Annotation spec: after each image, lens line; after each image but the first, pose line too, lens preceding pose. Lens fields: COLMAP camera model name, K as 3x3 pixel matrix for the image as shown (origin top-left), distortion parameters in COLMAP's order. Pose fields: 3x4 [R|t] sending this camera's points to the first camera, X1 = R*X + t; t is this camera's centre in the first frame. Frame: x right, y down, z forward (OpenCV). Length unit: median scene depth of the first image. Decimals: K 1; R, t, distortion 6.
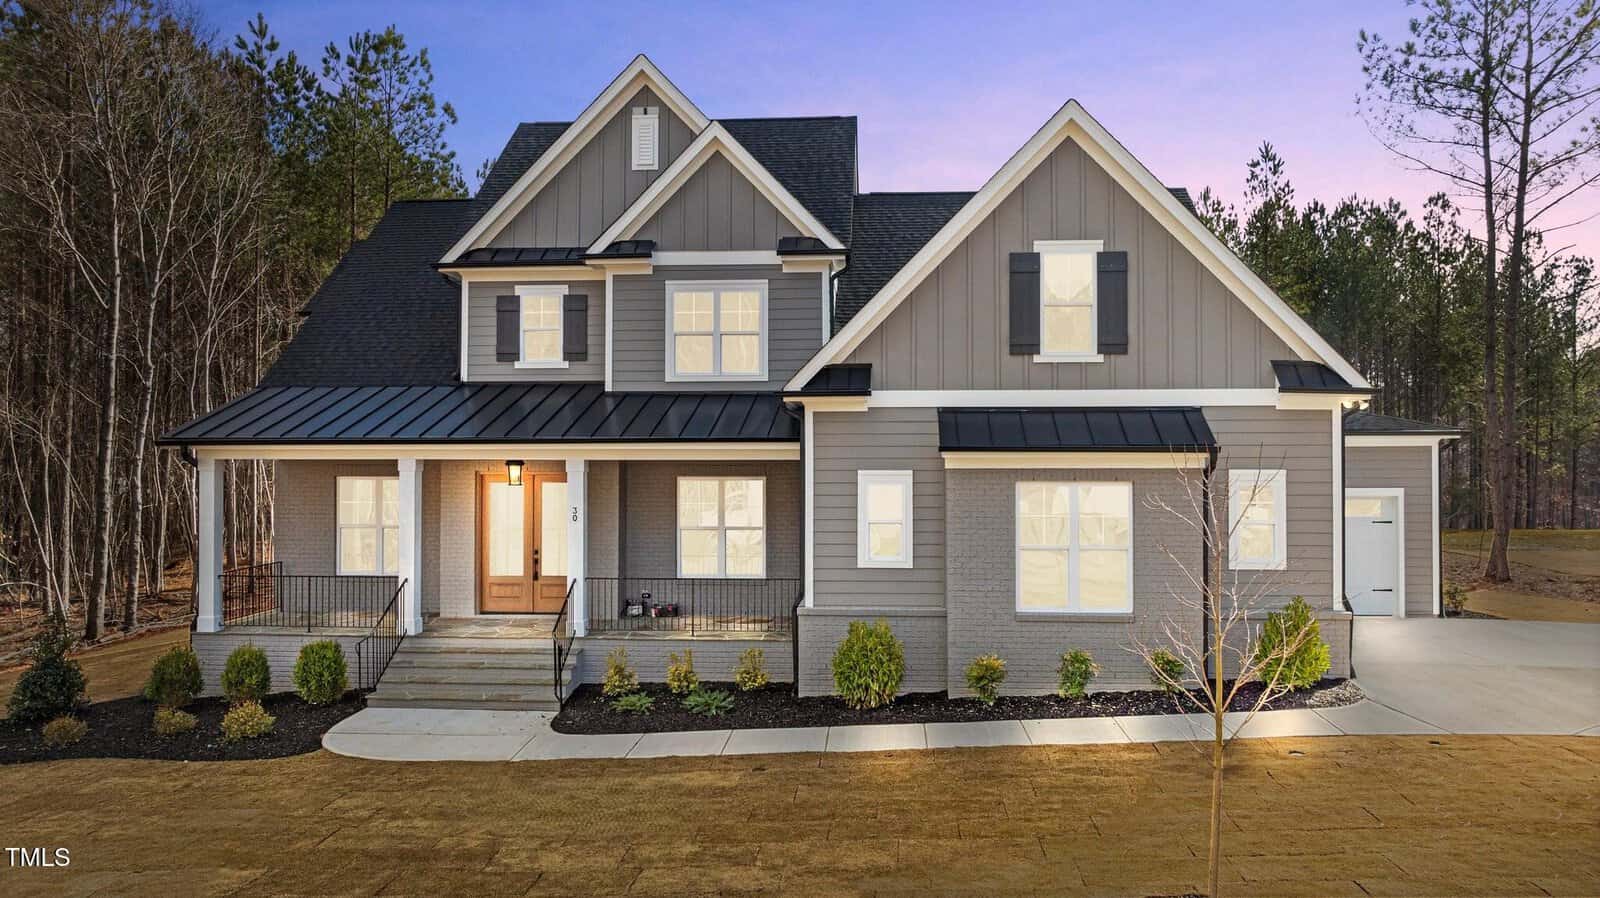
lens RADIAL K [[1115.2, 0, 800.0], [0, 1115.2, 449.0], [0, 0, 1]] dist [-0.021030, -0.001378]
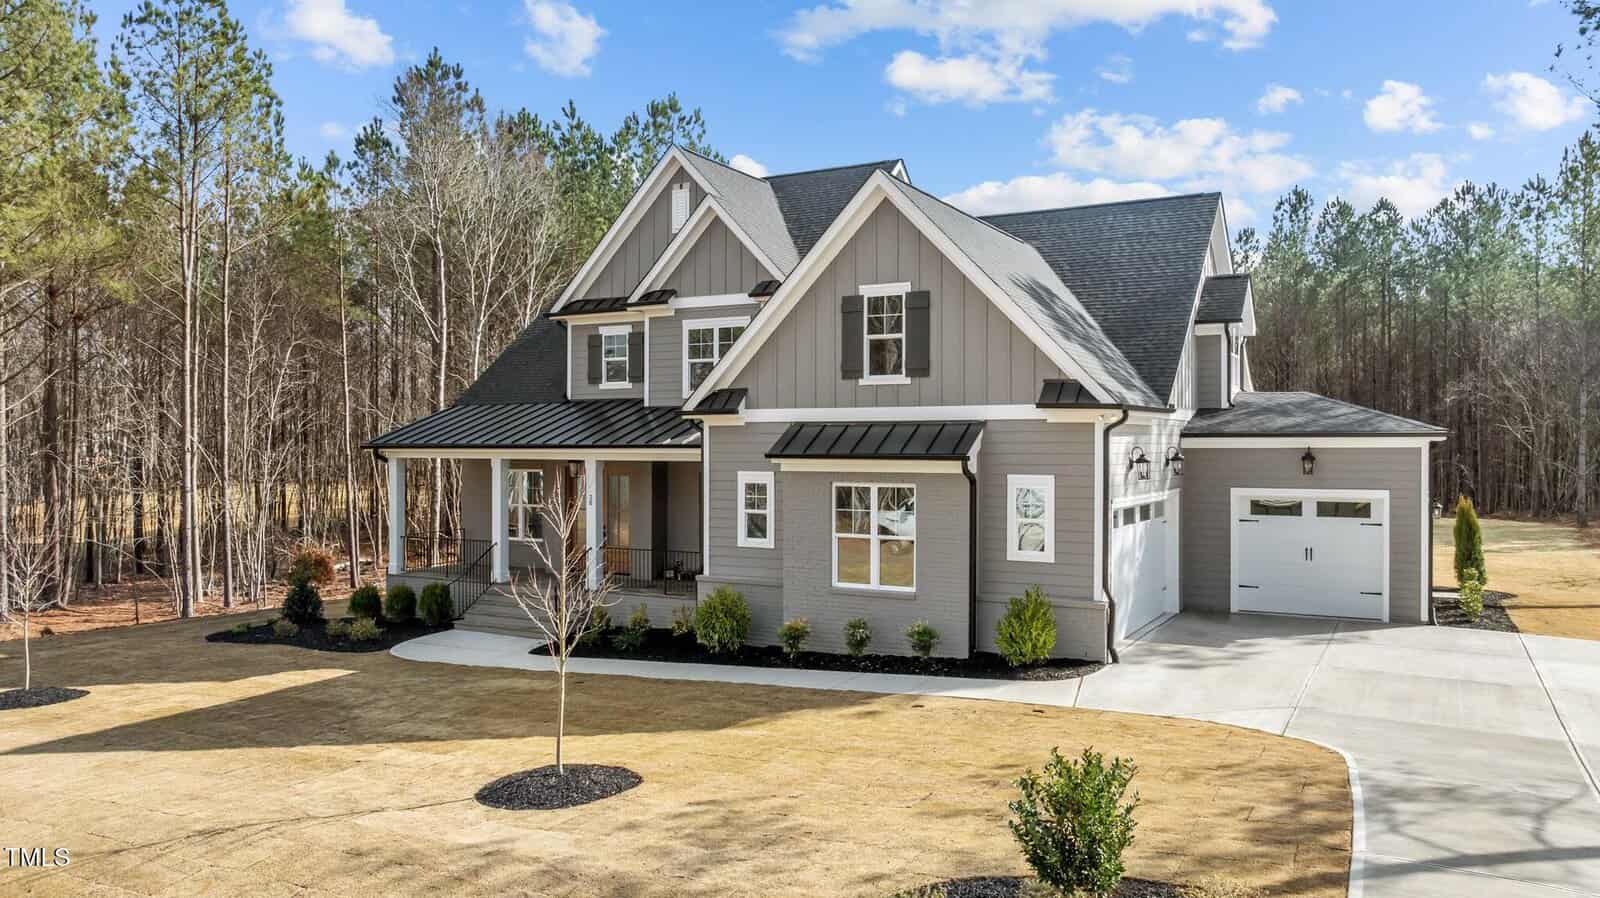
lens RADIAL K [[1115.2, 0, 800.0], [0, 1115.2, 449.0], [0, 0, 1]] dist [-0.021030, -0.001378]
pose [[0.909977, 0.002304, -0.414652, 0.590378], [0.005150, 0.999845, 0.016859, -0.025220], [0.414627, -0.017477, 0.909824, -0.130947]]
